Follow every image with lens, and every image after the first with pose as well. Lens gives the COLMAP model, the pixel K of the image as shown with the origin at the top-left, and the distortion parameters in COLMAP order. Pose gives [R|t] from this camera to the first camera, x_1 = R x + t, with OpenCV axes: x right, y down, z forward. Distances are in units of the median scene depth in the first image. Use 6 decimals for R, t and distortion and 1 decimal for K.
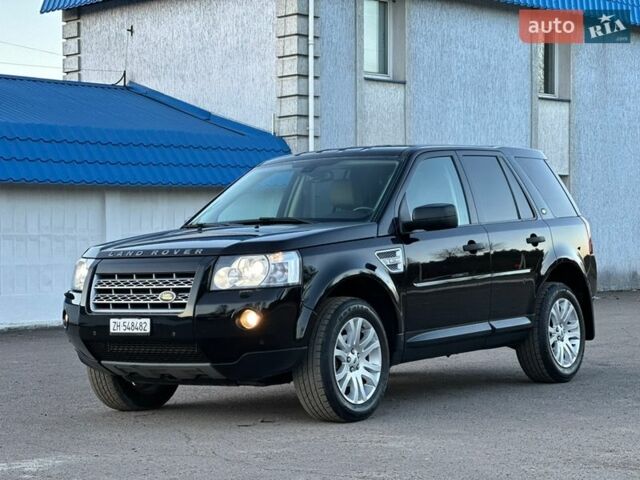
lens RADIAL K [[1403.1, 0, 319.7], [0, 1403.1, 219.2], [0, 0, 1]] dist [-0.084376, 4.487186]
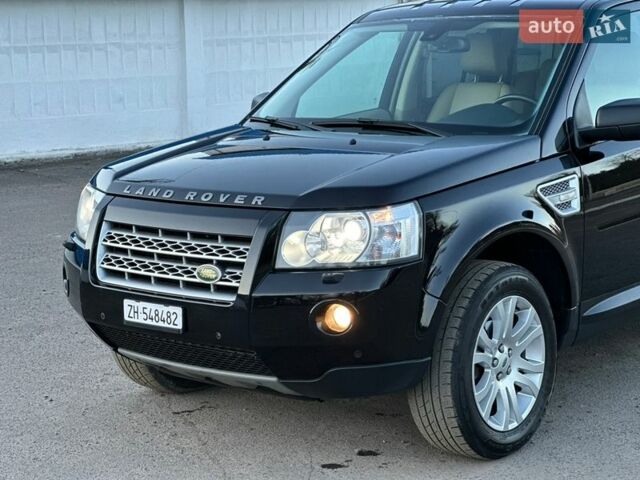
lens RADIAL K [[1403.1, 0, 319.7], [0, 1403.1, 219.2], [0, 0, 1]] dist [-0.084376, 4.487186]
pose [[0.996950, 0.009238, -0.077496, -0.009897], [0.004419, 0.984697, 0.174221, -0.075812], [0.077920, -0.174032, 0.981652, 0.375614]]
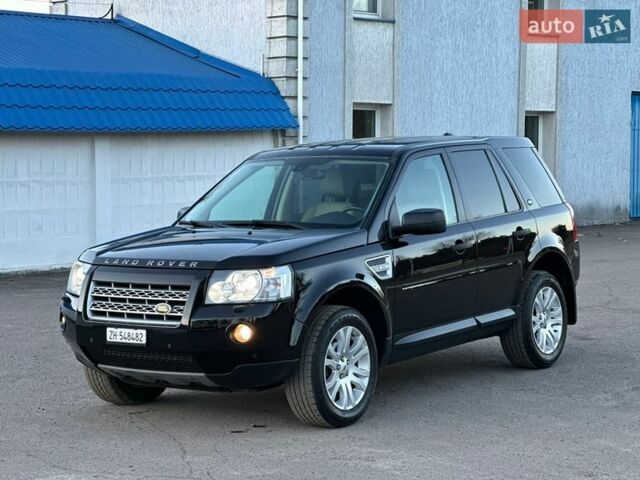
lens RADIAL K [[1403.1, 0, 319.7], [0, 1403.1, 219.2], [0, 0, 1]] dist [-0.084376, 4.487186]
pose [[0.999905, 0.008652, 0.010769, -0.005149], [-0.009388, 0.997487, 0.070227, -0.080686], [-0.010134, -0.070321, 0.997473, -0.021389]]
